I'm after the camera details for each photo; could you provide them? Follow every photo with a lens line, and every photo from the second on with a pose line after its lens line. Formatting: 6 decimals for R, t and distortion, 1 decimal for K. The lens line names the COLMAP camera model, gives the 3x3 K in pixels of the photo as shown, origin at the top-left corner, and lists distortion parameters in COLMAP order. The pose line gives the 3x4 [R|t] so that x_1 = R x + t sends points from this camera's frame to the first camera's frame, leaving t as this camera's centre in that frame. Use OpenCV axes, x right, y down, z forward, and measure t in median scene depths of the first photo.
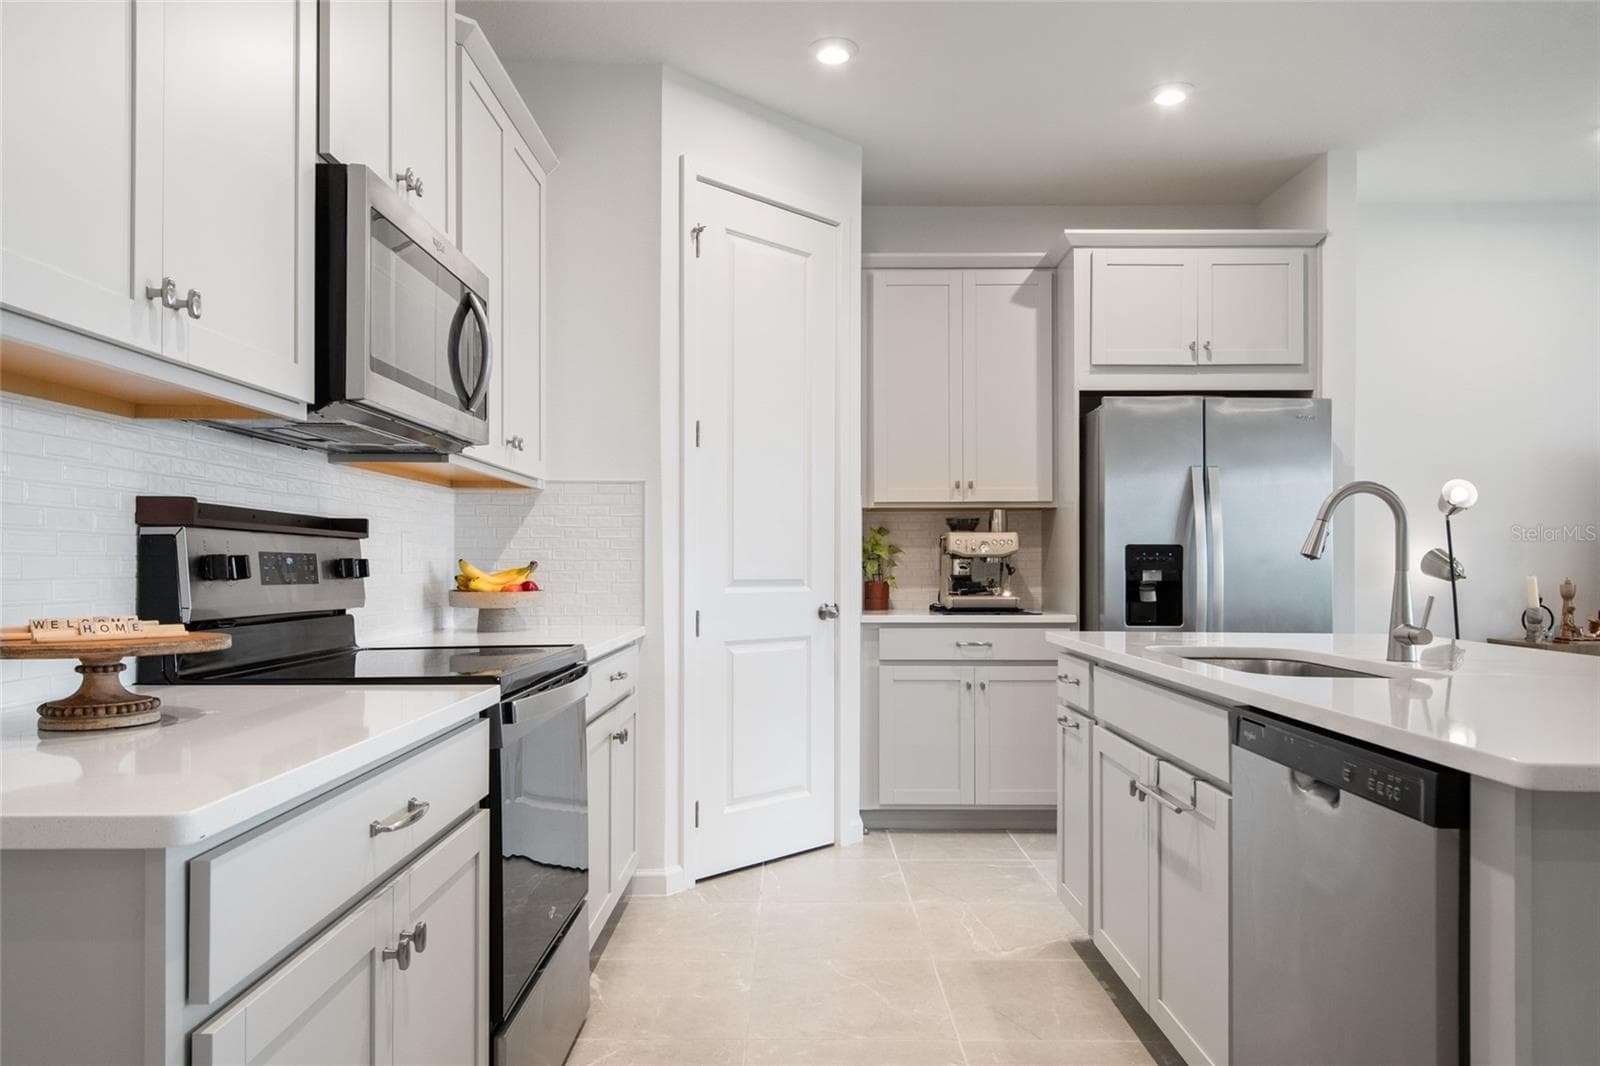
lens RADIAL K [[1056.0, 0, 793.7], [0, 1056.0, 559.8], [0, 0, 1]] dist [0.013465, 0.001190]
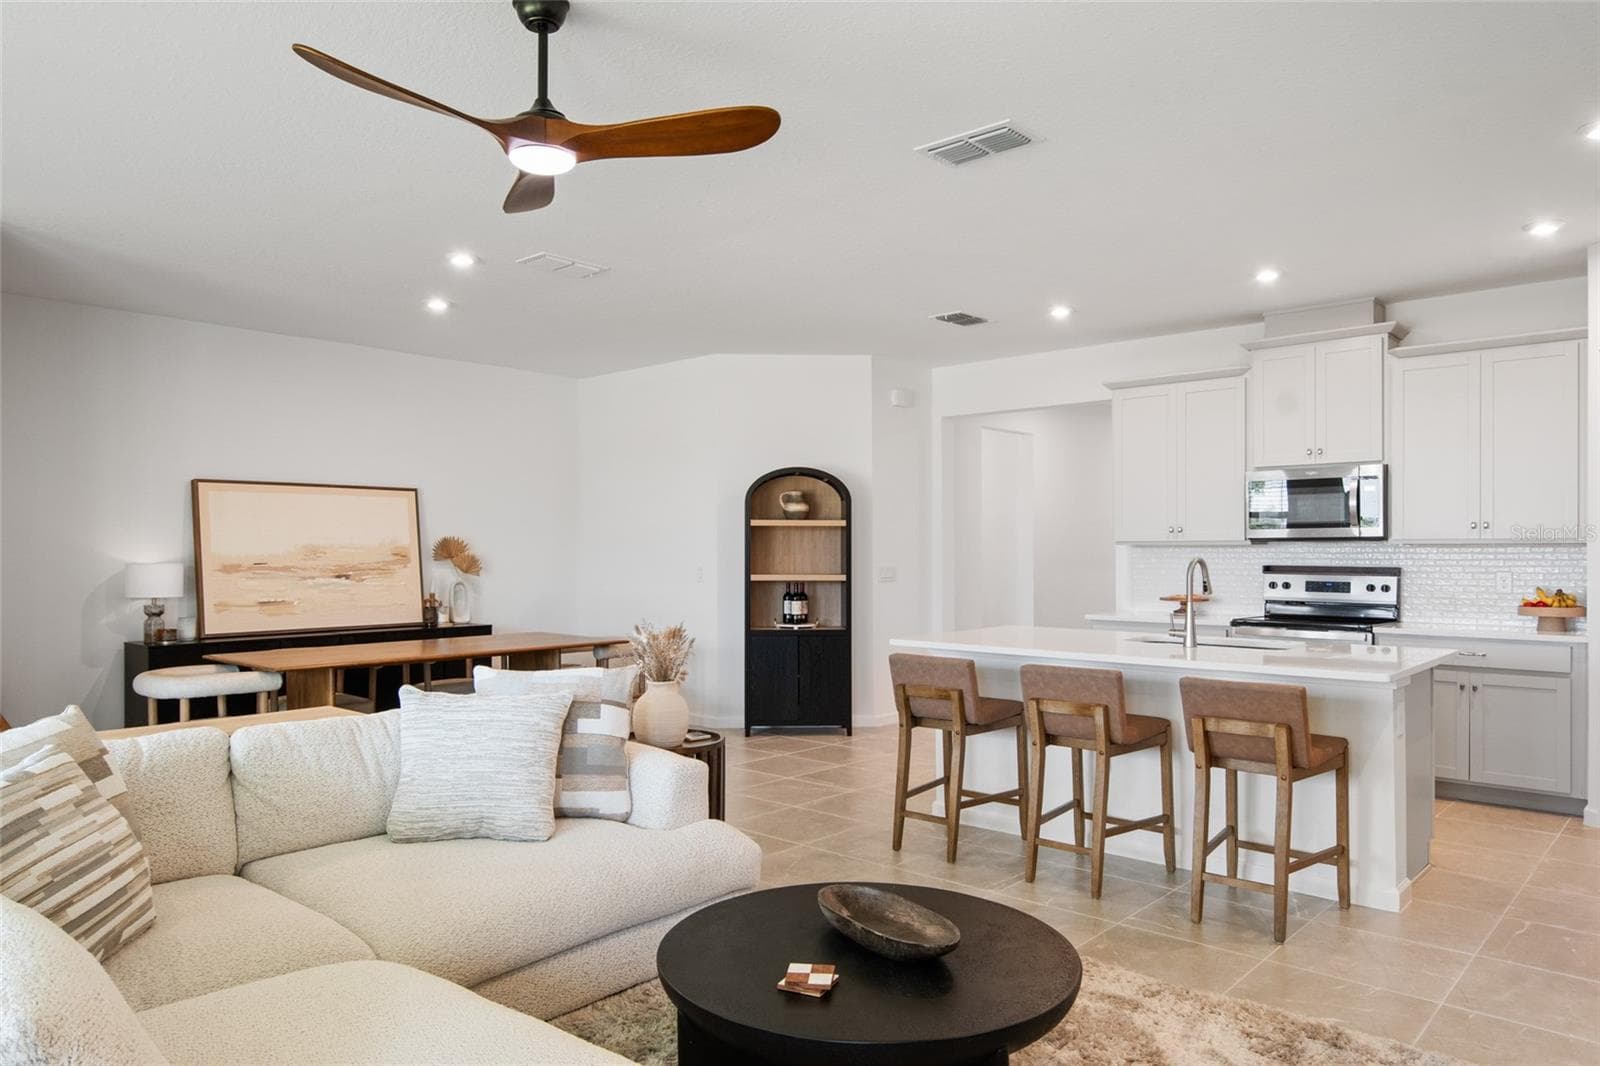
lens RADIAL K [[1056.0, 0, 793.7], [0, 1056.0, 559.8], [0, 0, 1]] dist [0.013465, 0.001190]
pose [[-0.665230, 0.003452, -0.746631, 1.592696], [0.000627, 0.999992, 0.004065, -0.047238], [0.746638, 0.002236, -0.665226, 1.099259]]
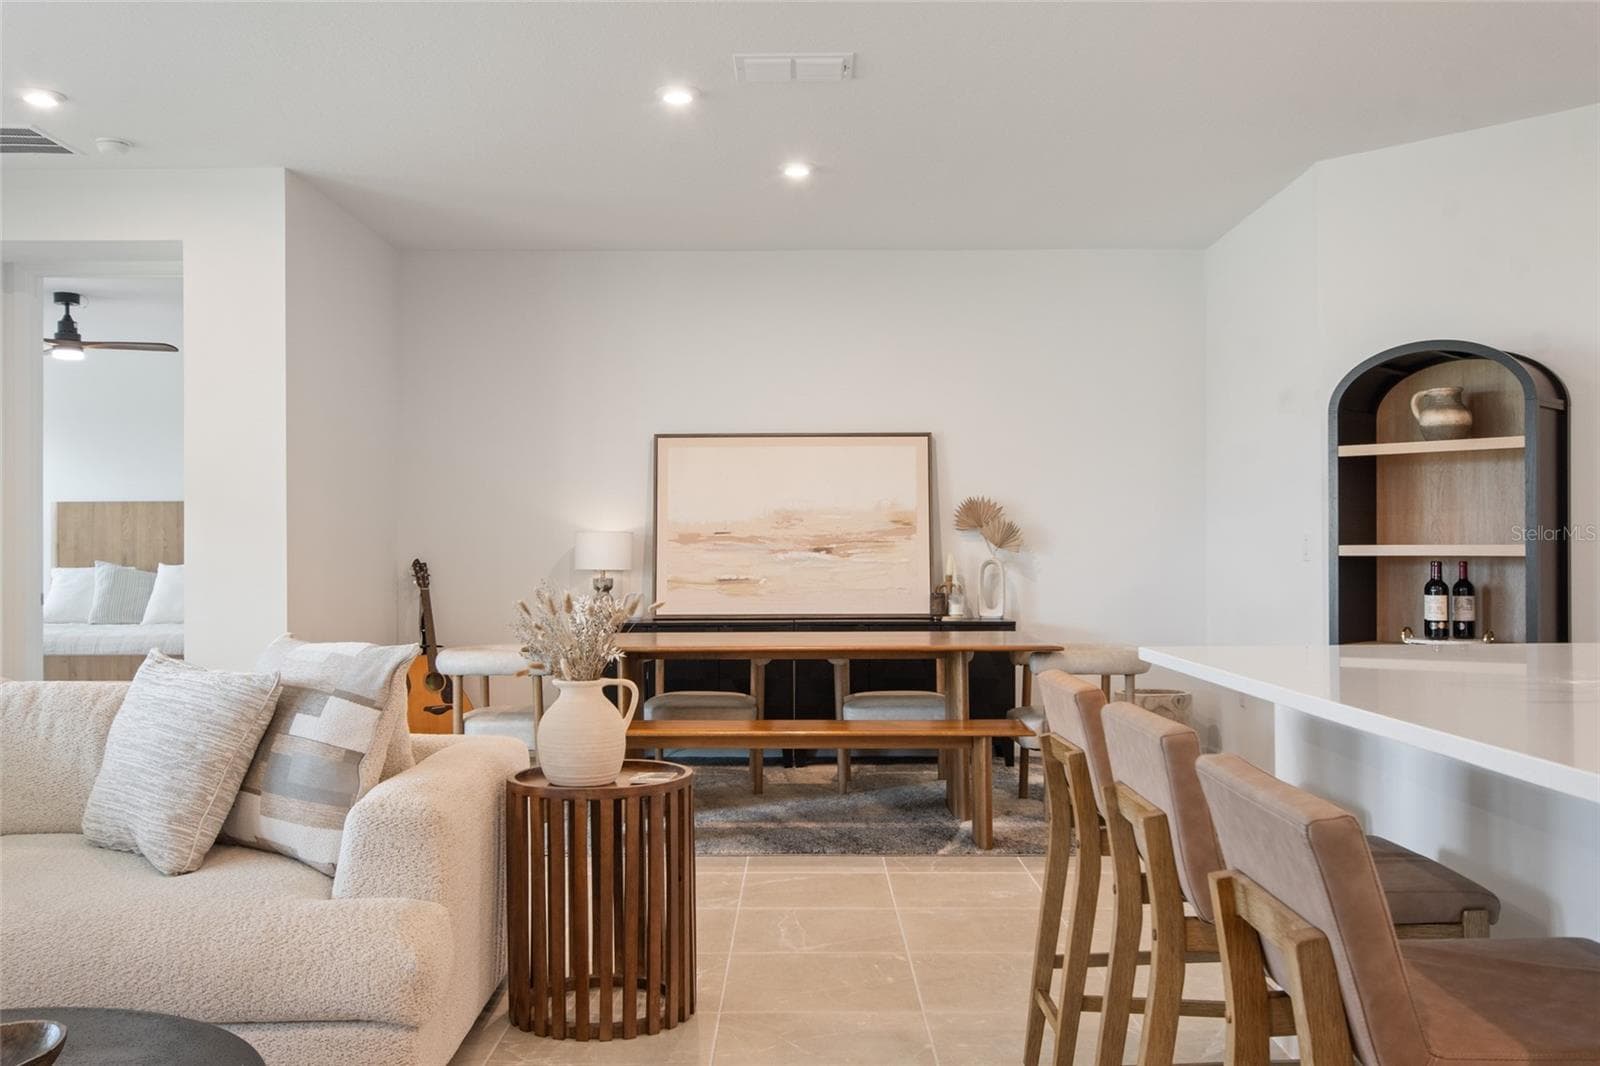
lens RADIAL K [[1385.3, 0, 790.2], [0, 1385.3, 558.5], [0, 0, 1]] dist [0.009908, -0.003831]
pose [[-1.000000, -0.000175, 0.000831, 0.723697], [-0.000175, 1.000000, -0.000282, 0.004290], [-0.000831, -0.000282, -1.000000, 1.167625]]
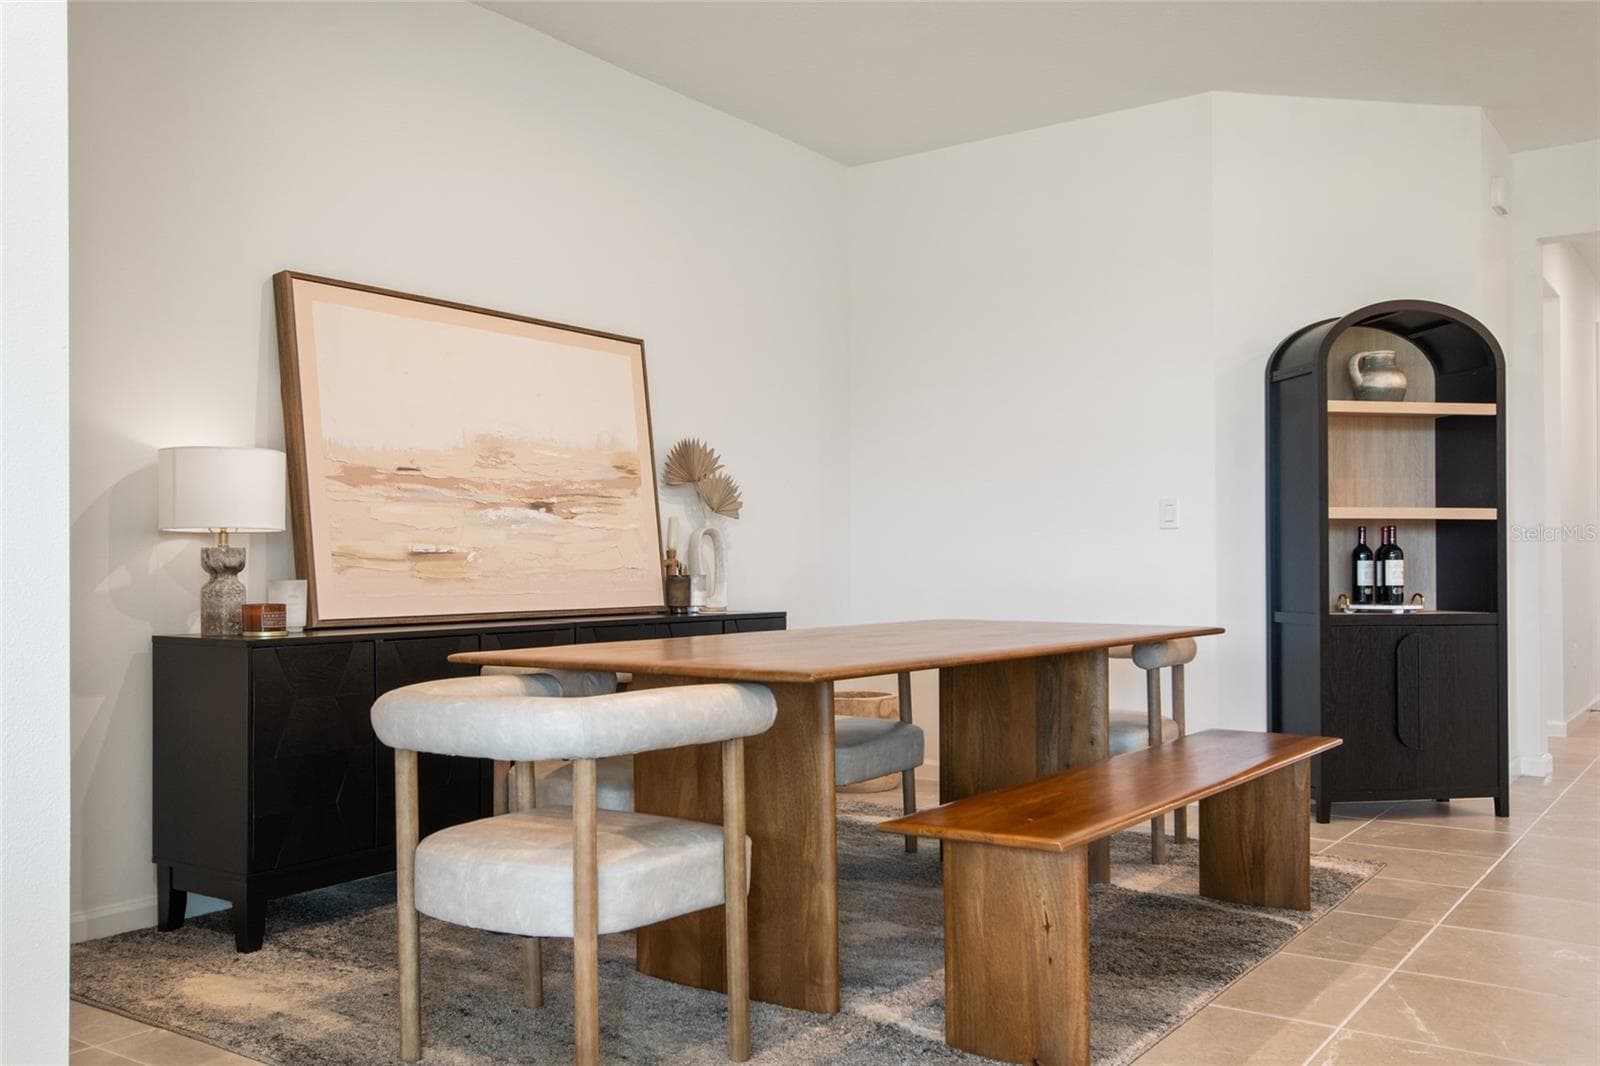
lens RADIAL K [[1385.3, 0, 790.2], [0, 1385.3, 558.5], [0, 0, 1]] dist [0.009908, -0.003831]
pose [[-0.578310, -0.005722, -0.815797, 1.558666], [0.004486, 0.999938, -0.010193, 0.051573], [0.815805, -0.009554, -0.578248, 0.053997]]
